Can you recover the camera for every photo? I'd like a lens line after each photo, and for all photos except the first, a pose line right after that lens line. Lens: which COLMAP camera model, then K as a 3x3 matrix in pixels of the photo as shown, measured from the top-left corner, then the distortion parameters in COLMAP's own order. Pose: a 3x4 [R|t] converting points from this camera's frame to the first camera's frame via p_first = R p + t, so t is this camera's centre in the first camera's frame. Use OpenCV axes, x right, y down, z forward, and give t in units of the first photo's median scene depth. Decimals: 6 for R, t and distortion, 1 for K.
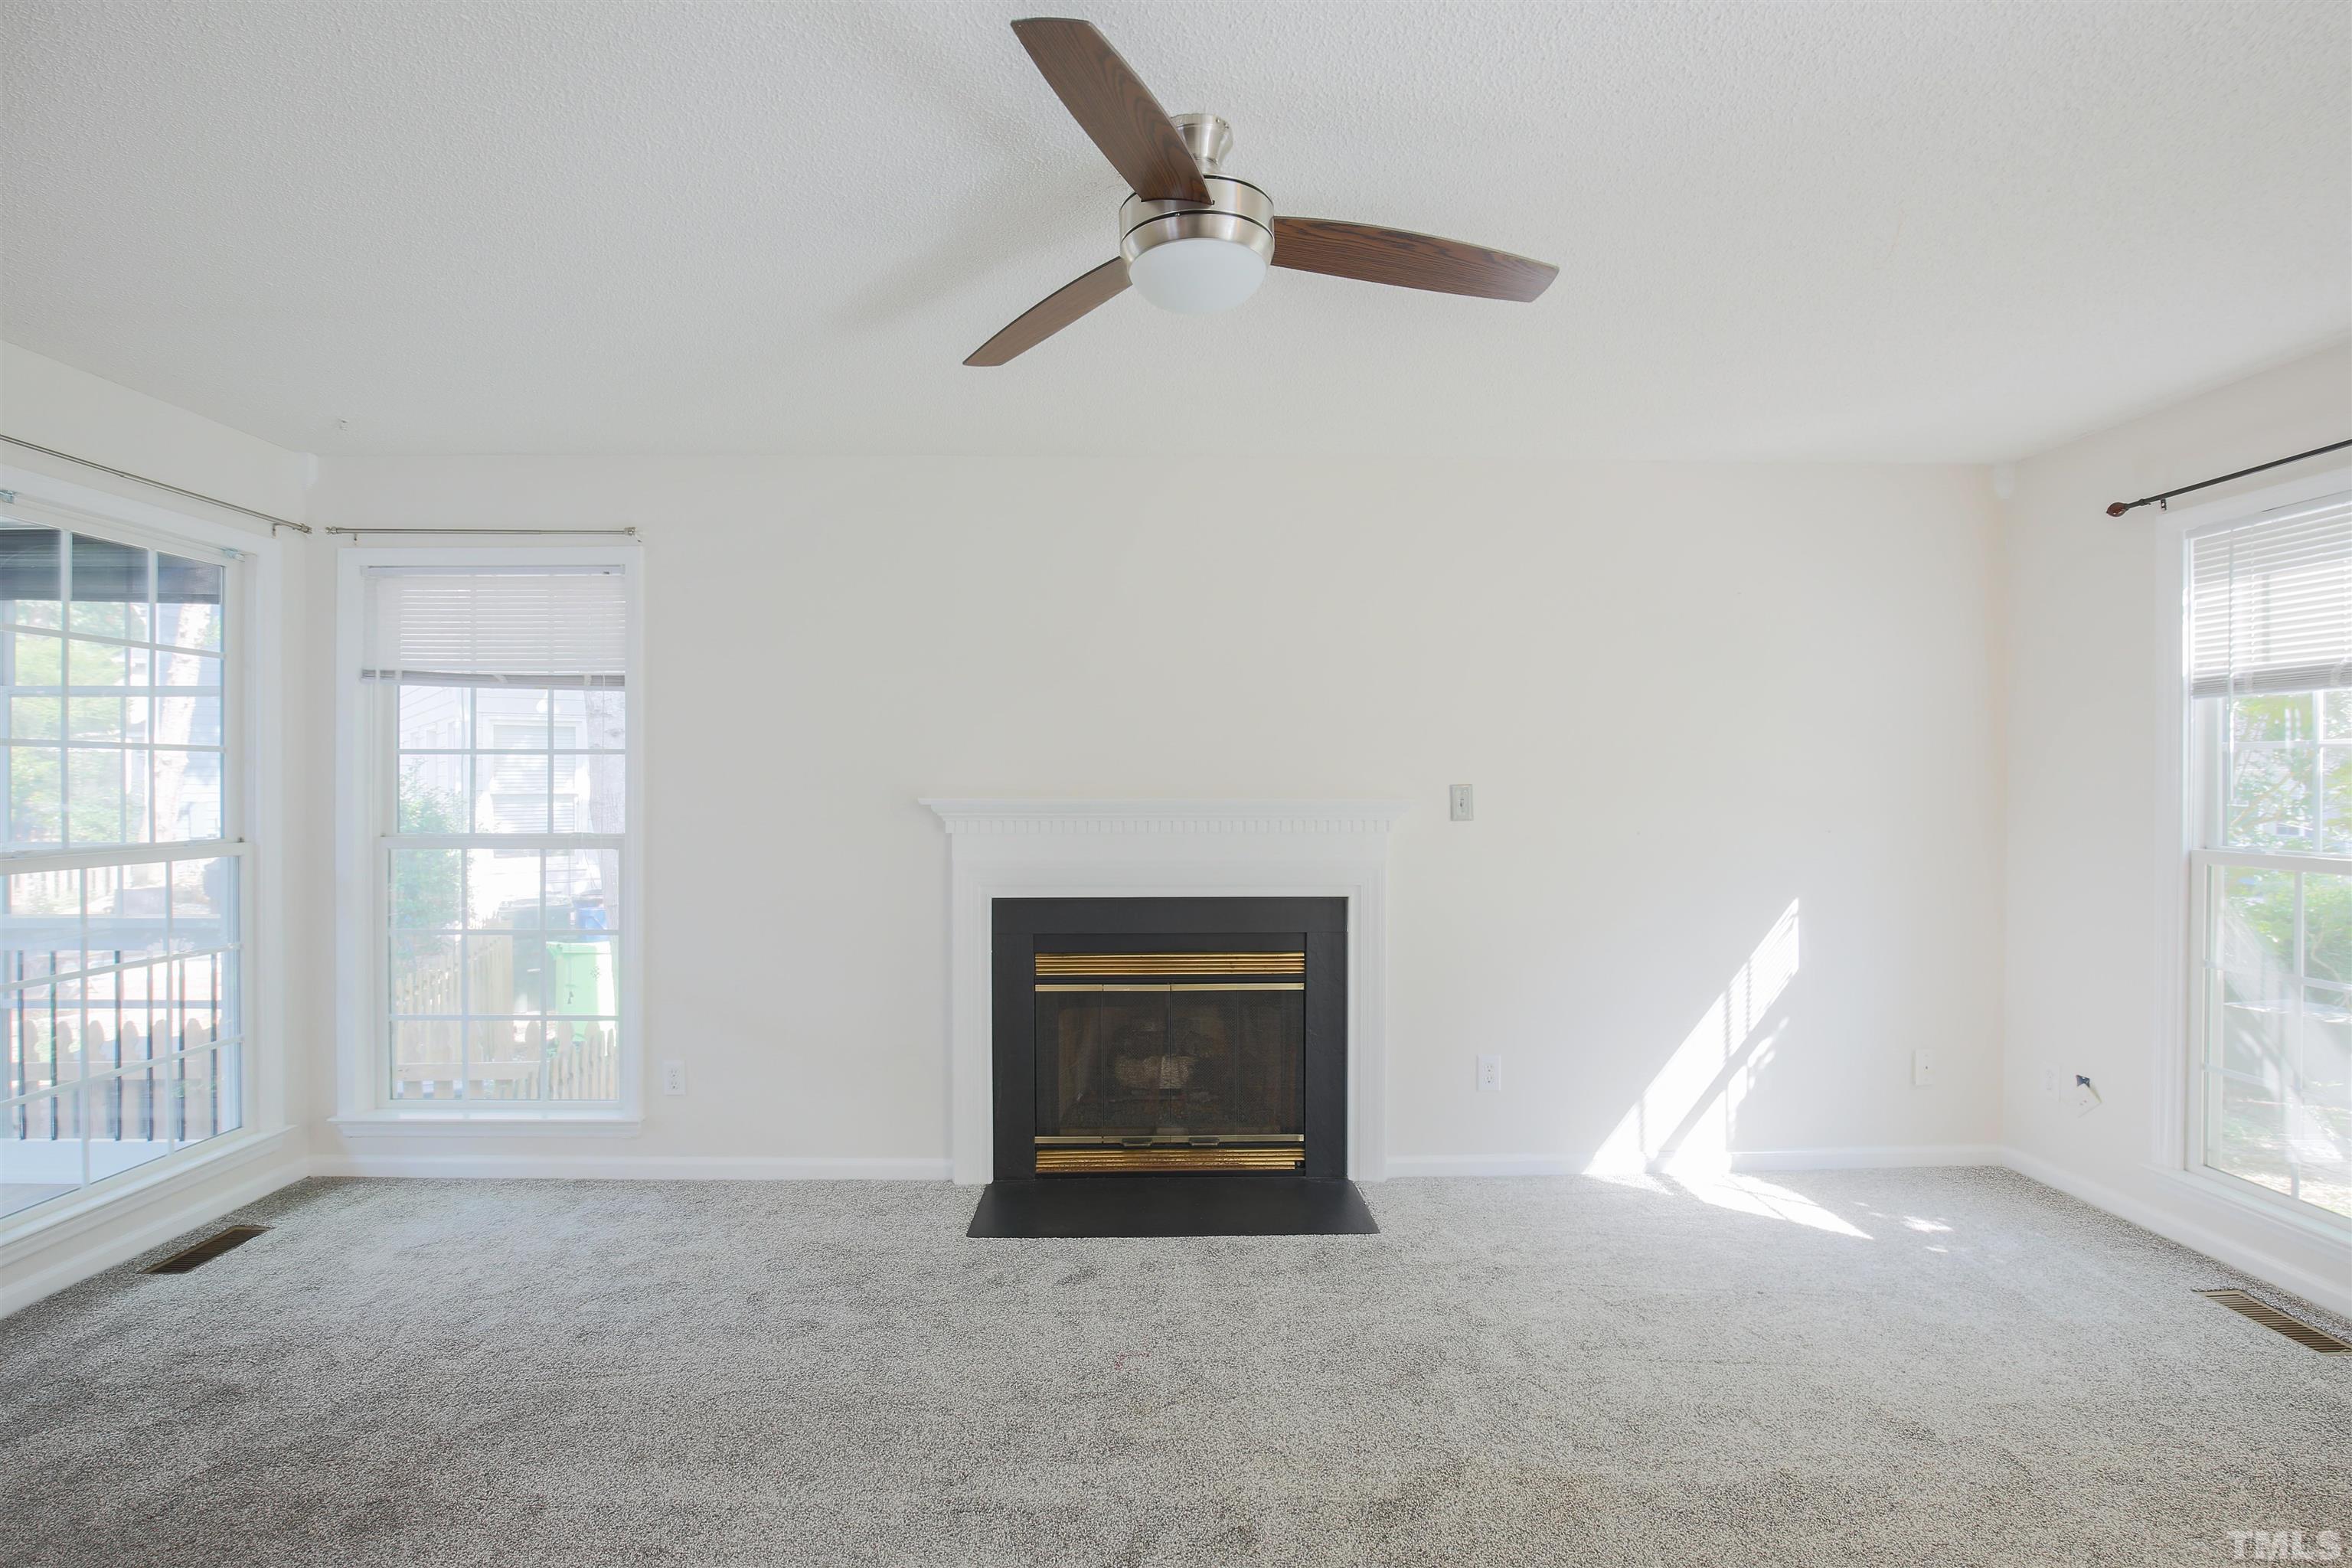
lens RADIAL K [[1135.3, 0, 1173.8], [0, 1135.3, 765.2], [0, 0, 1]] dist [-0.029158, 0.000343]
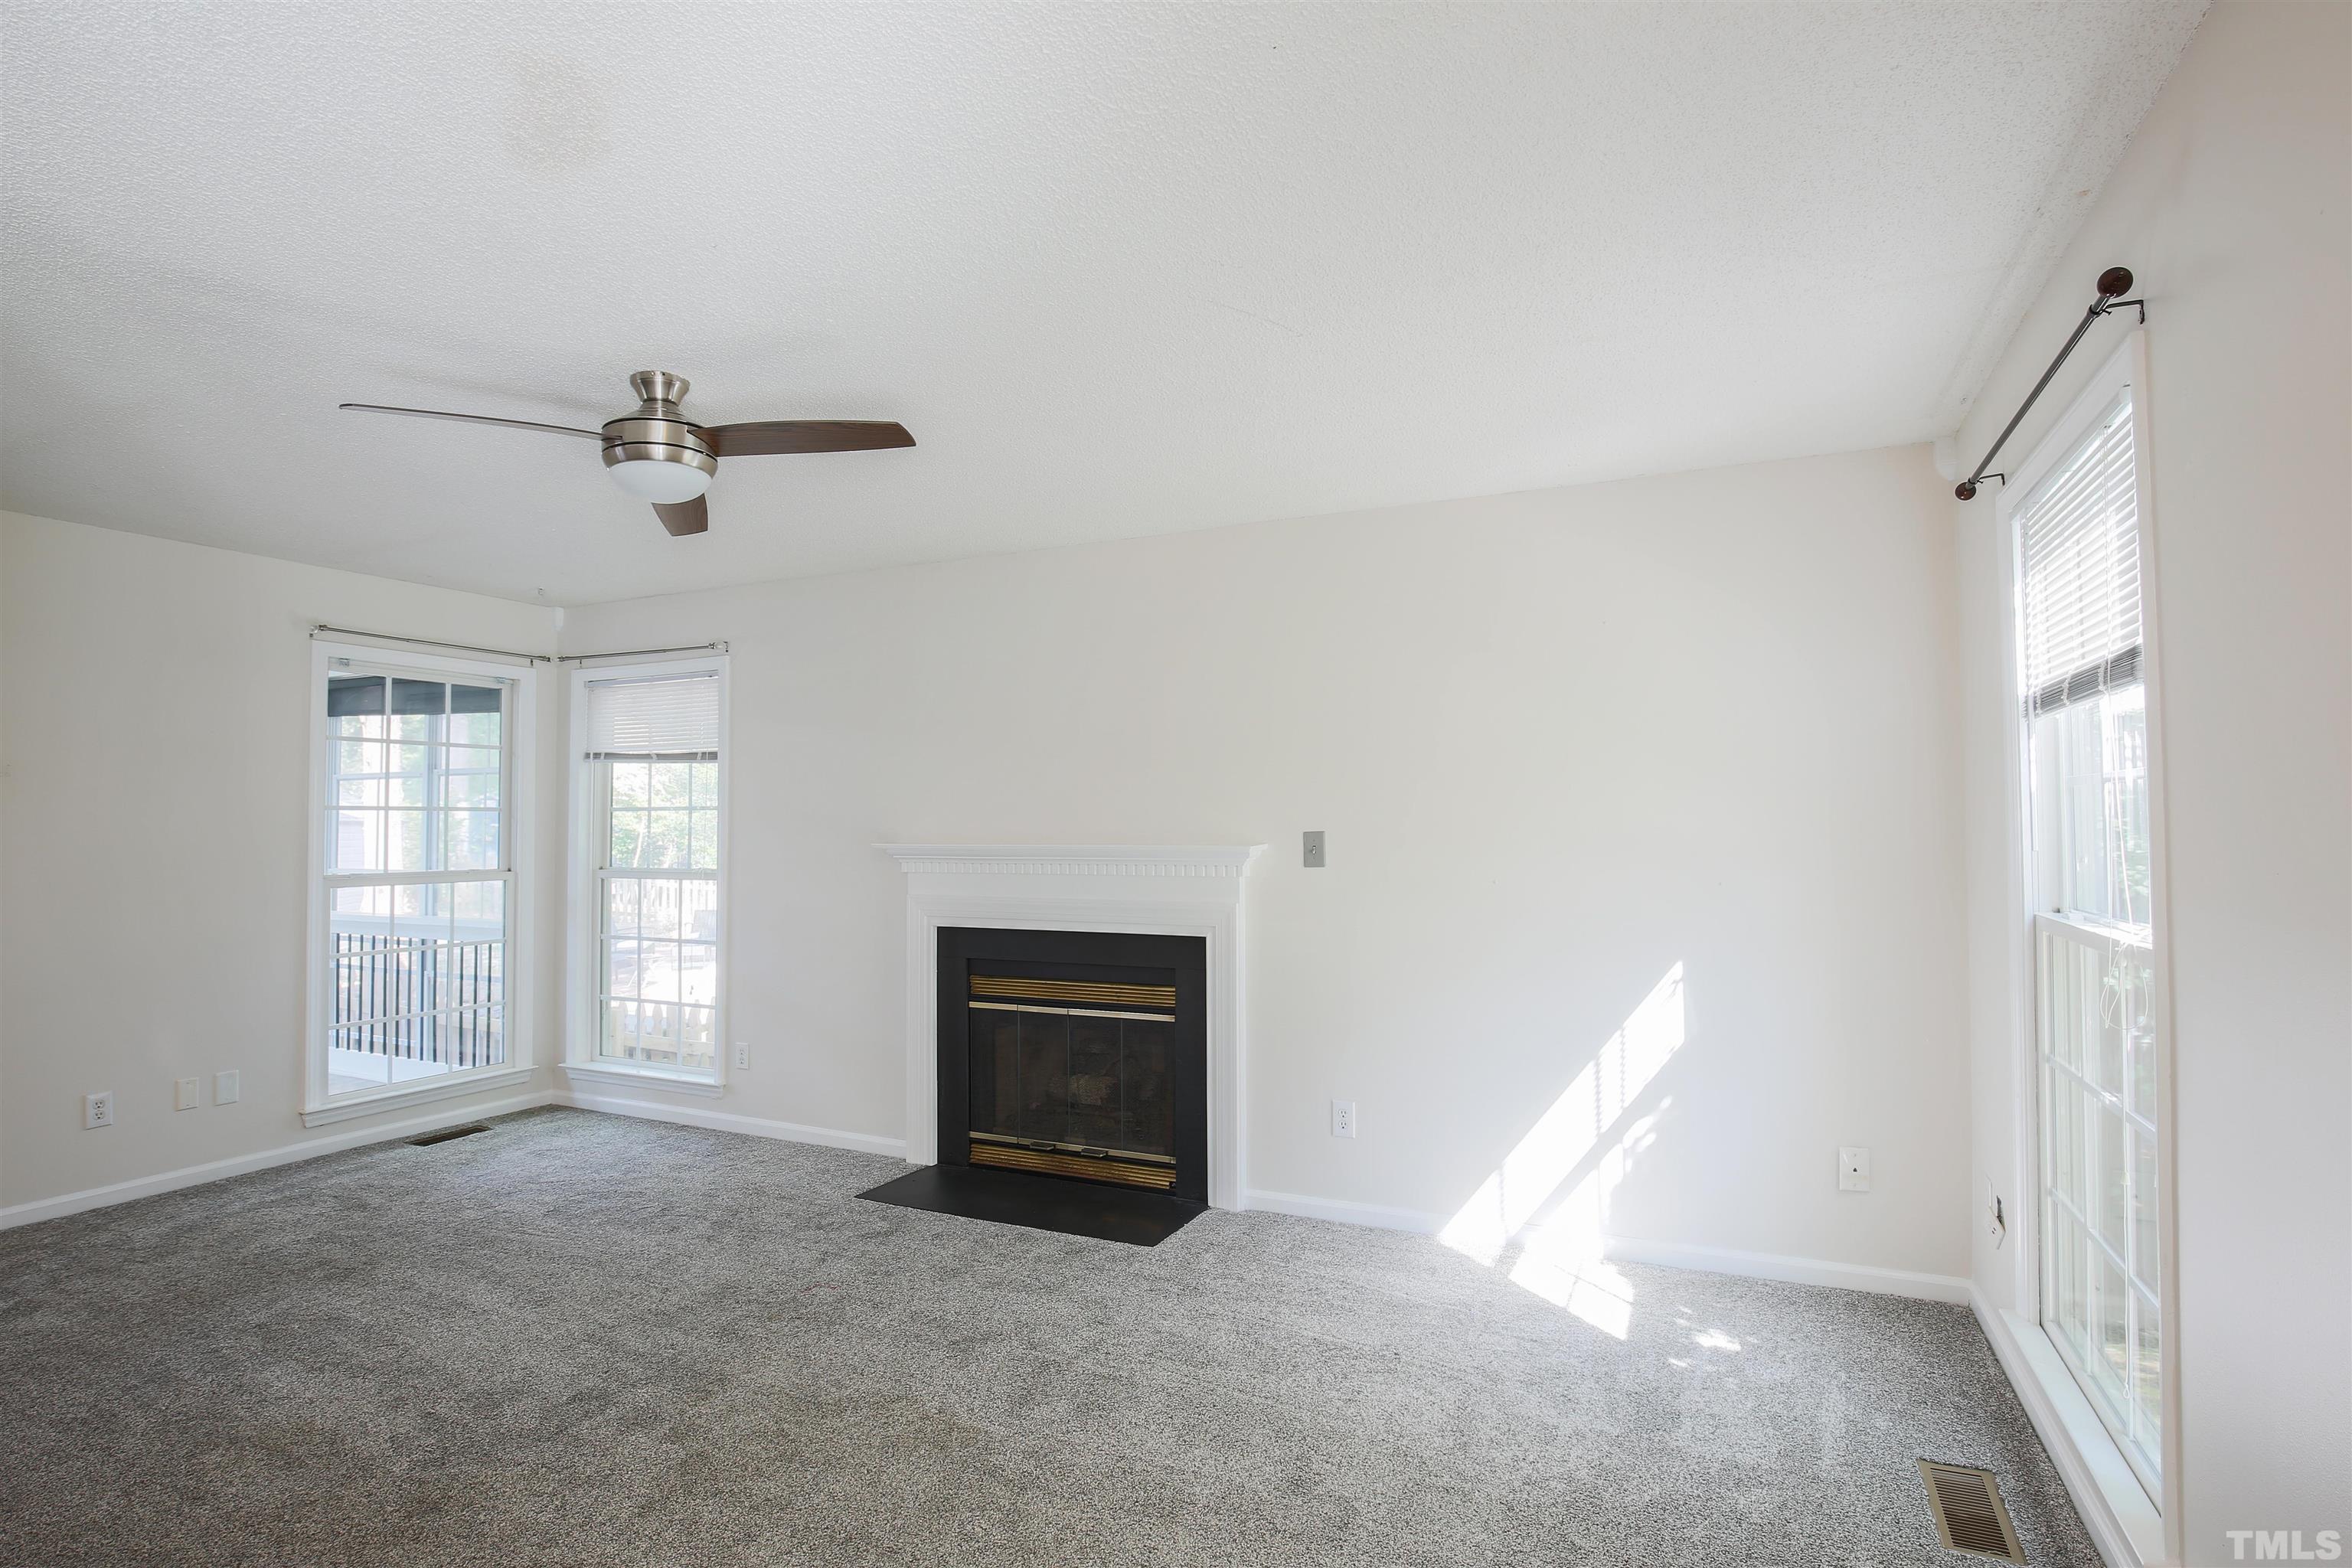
lens RADIAL K [[1135.3, 0, 1163.0], [0, 1135.3, 790.8], [0, 0, 1]] dist [-0.029158, 0.000343]
pose [[0.900092, -0.016342, -0.435394, 0.582739], [0.004911, 0.999613, -0.027365, 0.006366], [0.435673, 0.022493, 0.899824, 0.017670]]
